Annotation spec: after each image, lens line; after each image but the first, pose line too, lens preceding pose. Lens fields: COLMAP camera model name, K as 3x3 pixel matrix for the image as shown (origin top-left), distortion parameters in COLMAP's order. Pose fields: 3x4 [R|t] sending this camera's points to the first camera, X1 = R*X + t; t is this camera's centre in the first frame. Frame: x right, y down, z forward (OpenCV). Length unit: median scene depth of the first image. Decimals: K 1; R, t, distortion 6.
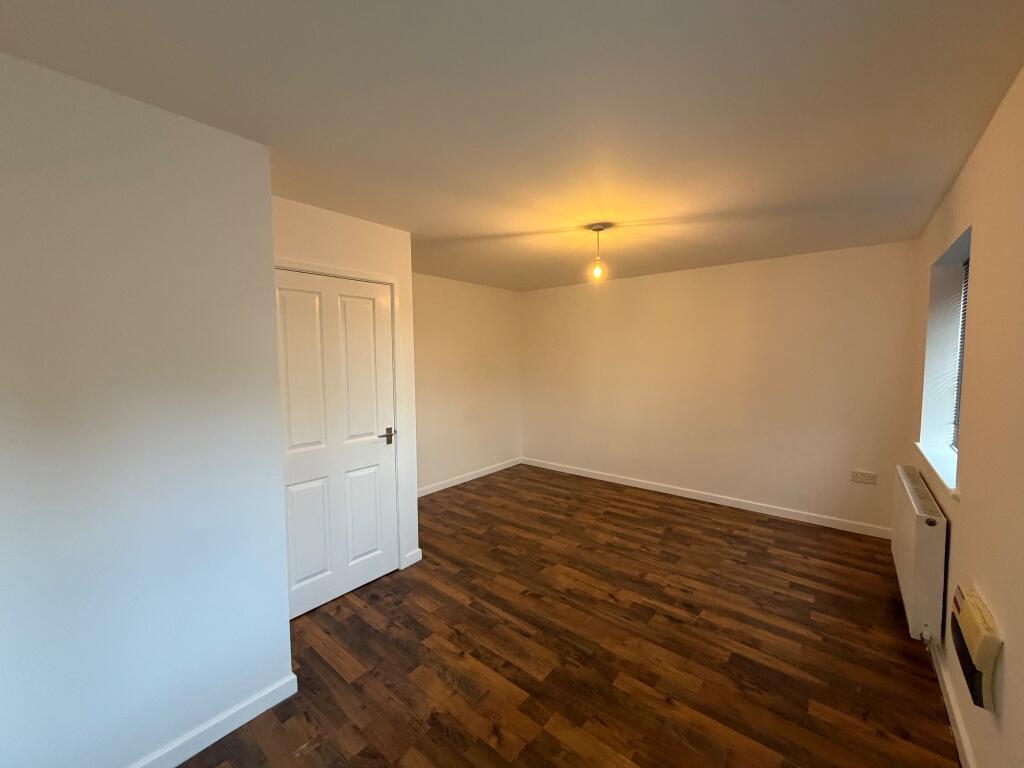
lens RADIAL K [[412.1, 0, 512.8], [0, 412.1, 383.8], [0, 0, 1]] dist [-0.000071, 0.000067]
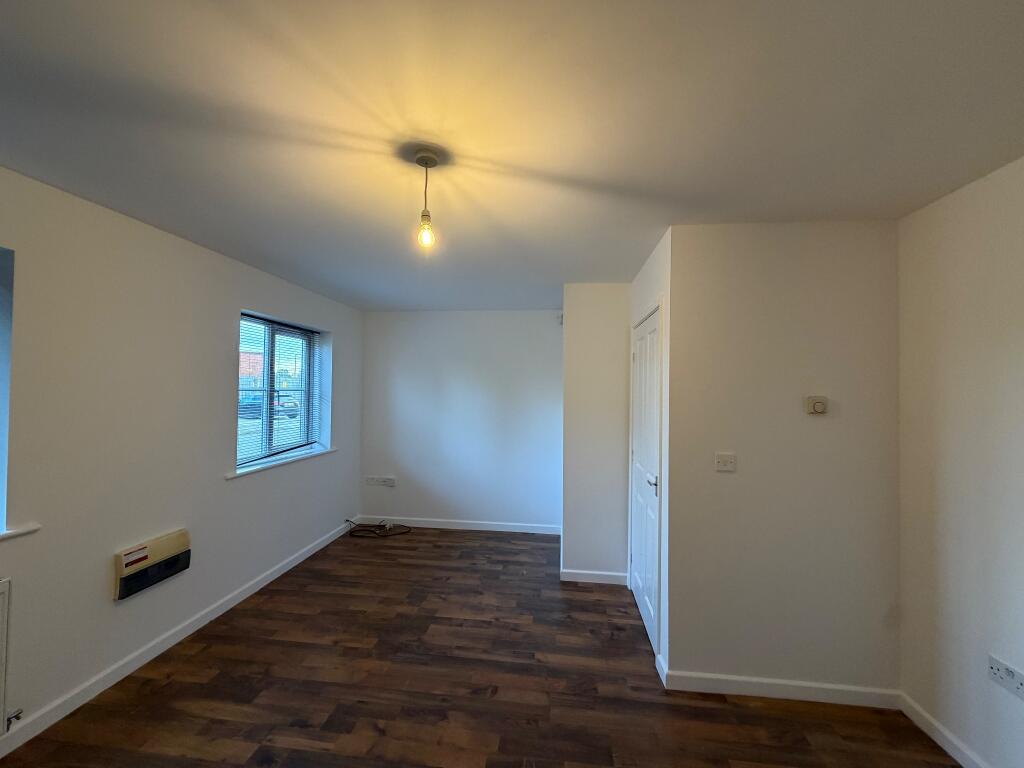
lens RADIAL K [[412.1, 0, 511.7], [0, 412.1, 385.1], [0, 0, 1]] dist [-0.000071, 0.000067]
pose [[-0.845551, -0.008437, -0.533828, 0.501899], [-0.040839, 0.997968, 0.048914, -0.136985], [0.532331, 0.063161, -0.844177, 1.939622]]
